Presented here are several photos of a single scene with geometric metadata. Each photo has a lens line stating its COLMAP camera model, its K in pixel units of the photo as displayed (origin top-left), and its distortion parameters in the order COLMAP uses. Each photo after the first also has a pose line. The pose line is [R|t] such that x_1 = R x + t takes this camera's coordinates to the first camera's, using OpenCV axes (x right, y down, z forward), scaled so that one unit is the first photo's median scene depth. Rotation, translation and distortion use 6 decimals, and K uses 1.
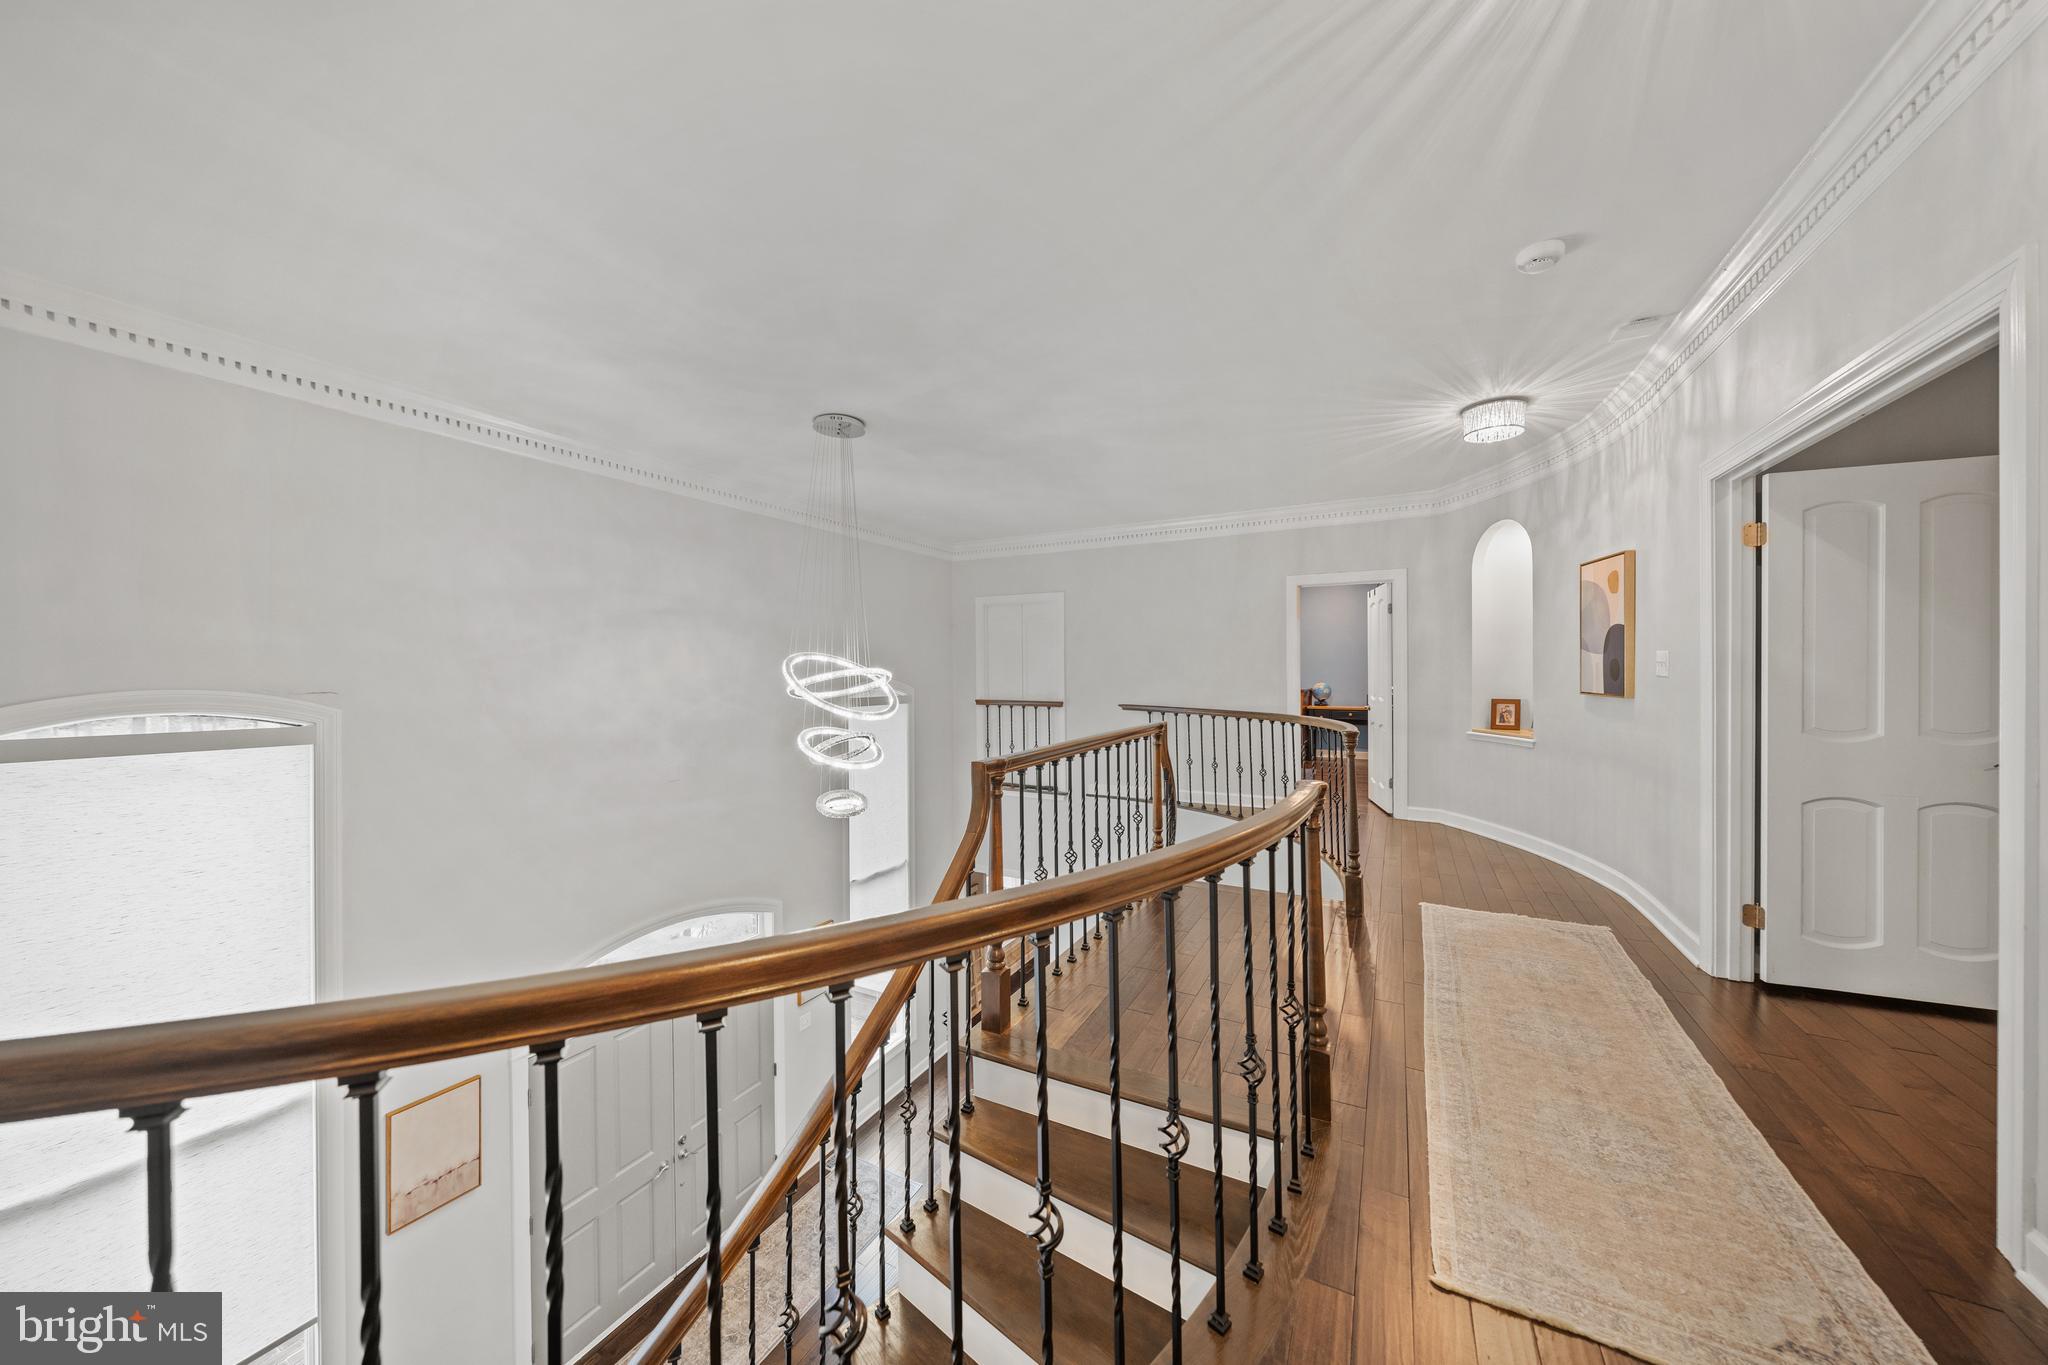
lens RADIAL K [[701.8, 0, 1021.4], [0, 701.8, 674.1], [0, 0, 1]] dist [-0.001949, 0.000179]
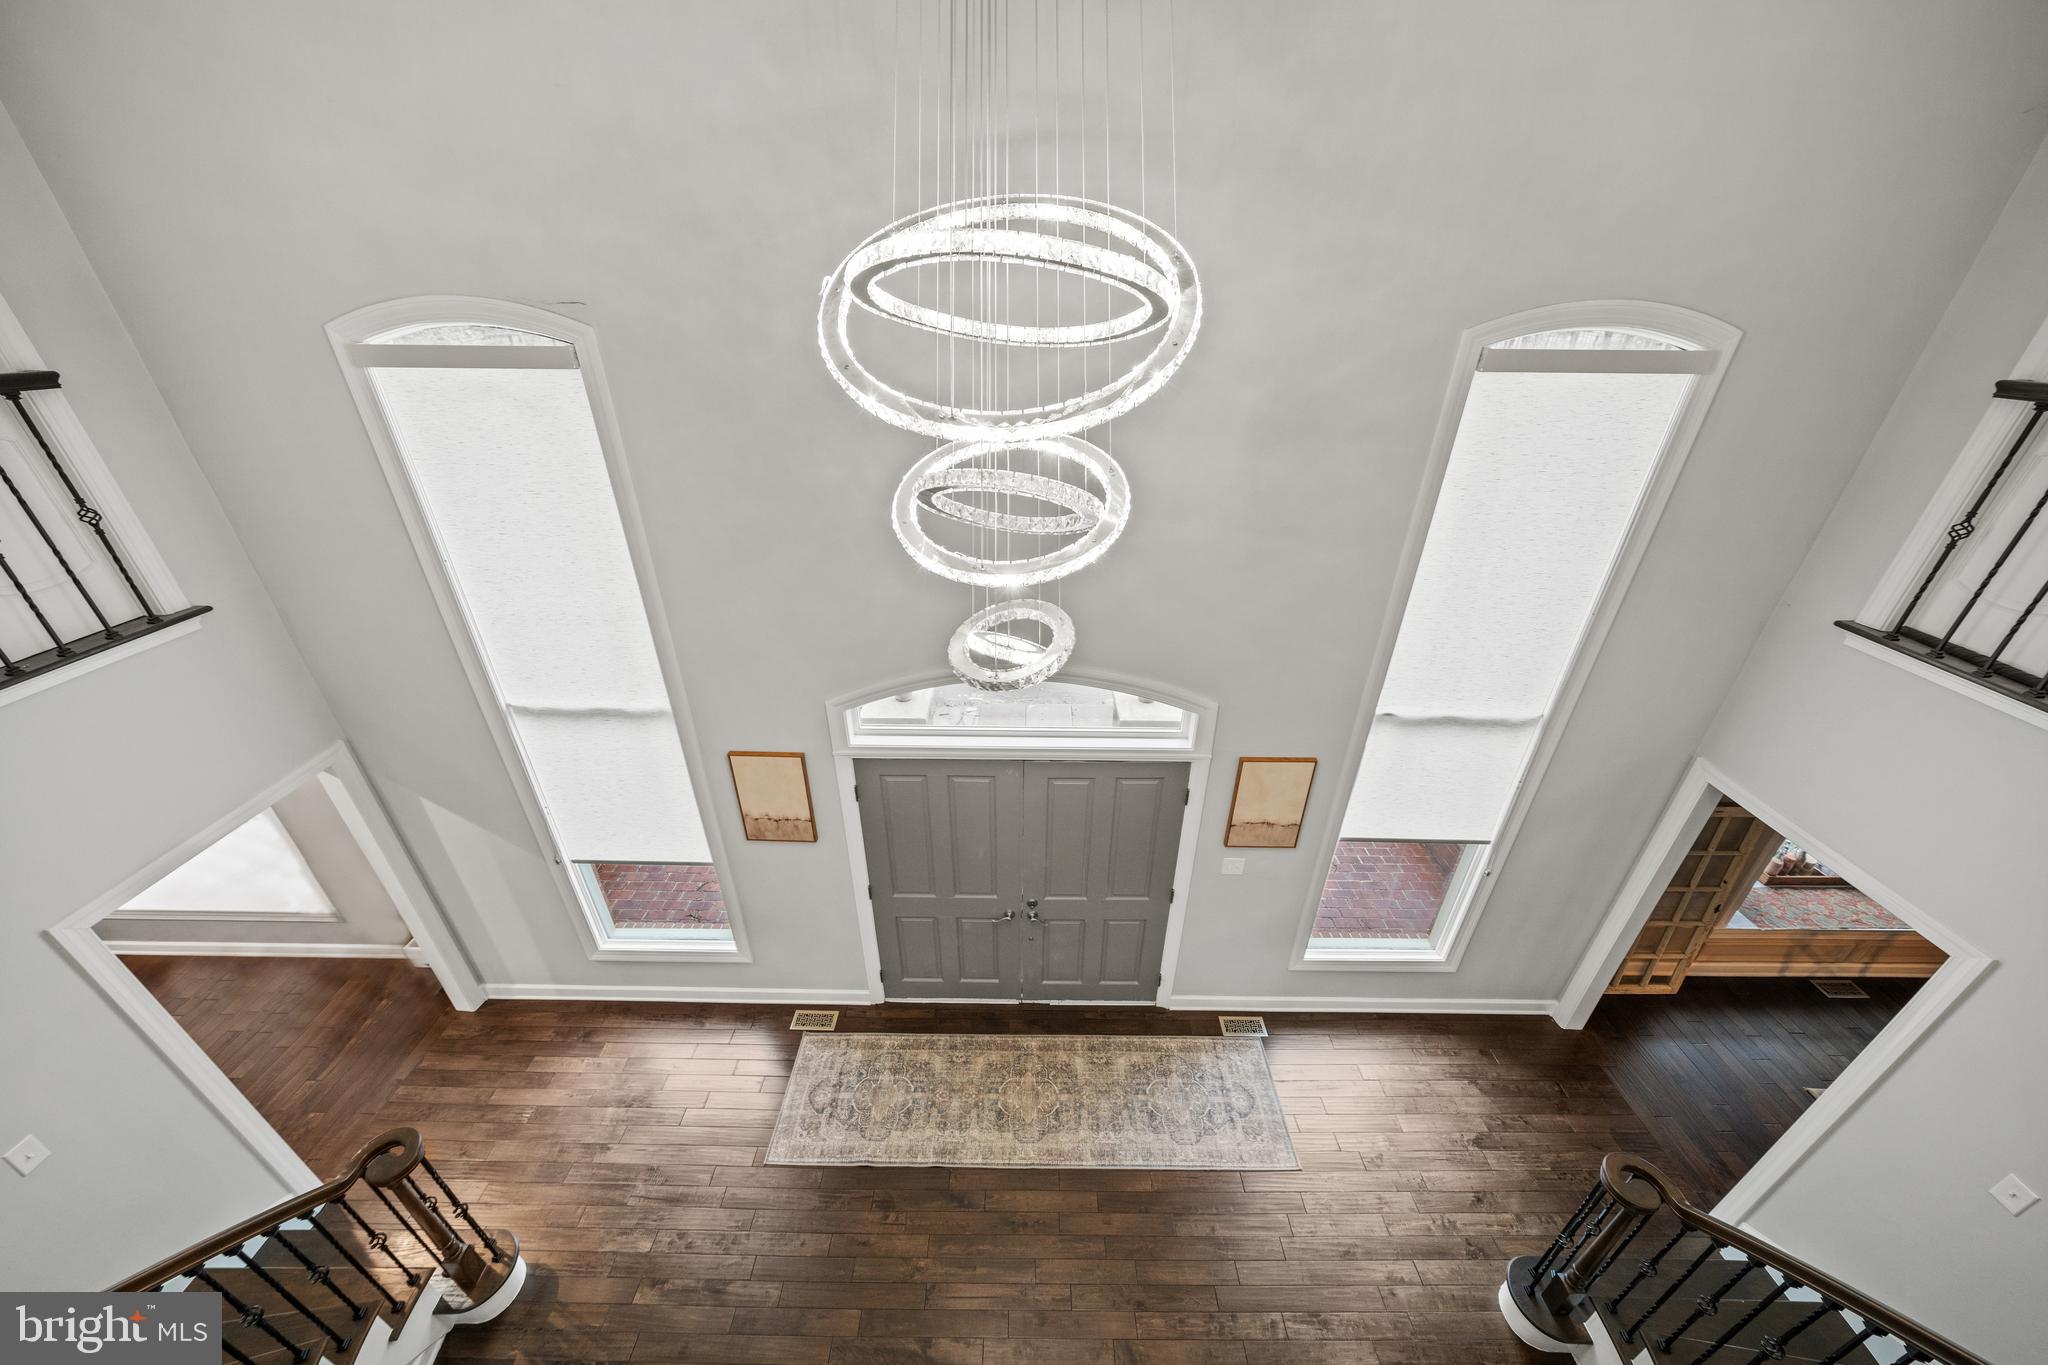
lens RADIAL K [[701.8, 0, 1021.4], [0, 701.8, 674.1], [0, 0, 1]] dist [-0.001949, 0.000179]
pose [[0.460251, 0.432394, -0.775374, 0.056225], [-0.008277, 0.875428, 0.483277, 0.004081], [0.887750, -0.216011, 0.406496, 0.723736]]
